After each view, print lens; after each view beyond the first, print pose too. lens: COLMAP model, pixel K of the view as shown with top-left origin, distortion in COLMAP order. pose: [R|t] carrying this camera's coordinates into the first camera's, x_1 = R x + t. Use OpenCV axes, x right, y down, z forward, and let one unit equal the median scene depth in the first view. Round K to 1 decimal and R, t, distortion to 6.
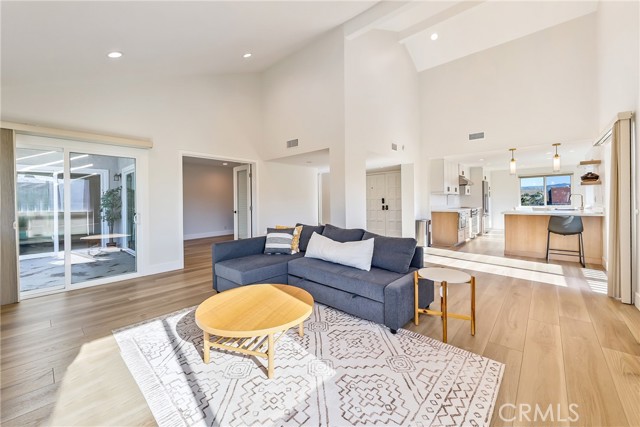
lens RADIAL K [[254.4, 0, 317.1], [0, 254.4, 202.4], [0, 0, 1]] dist [0.000947, 0.000300]
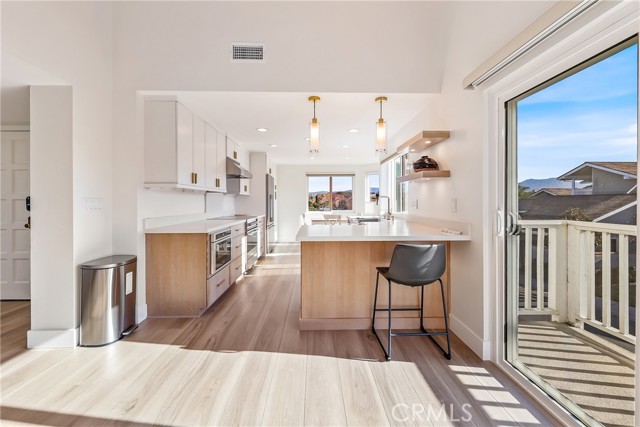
lens RADIAL K [[254.4, 0, 317.1], [0, 254.4, 202.4], [0, 0, 1]] dist [0.000947, 0.000300]
pose [[0.730852, 0.011749, 0.682434, 0.337173], [-0.006878, 0.999928, -0.009849, -0.007537], [-0.682501, 0.002504, 0.730881, 0.487373]]
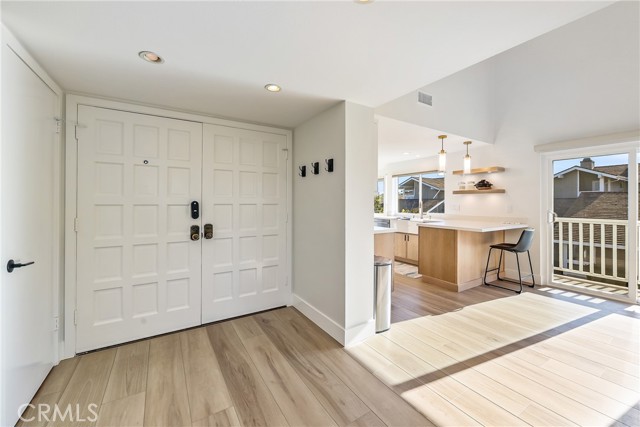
lens RADIAL K [[254.4, 0, 317.1], [0, 254.4, 202.4], [0, 0, 1]] dist [0.000947, 0.000300]
pose [[0.283804, 0.016827, 0.958735, 0.012973], [-0.004850, 0.999858, -0.016113, -0.011679], [-0.958870, -0.000077, 0.283845, 0.841189]]
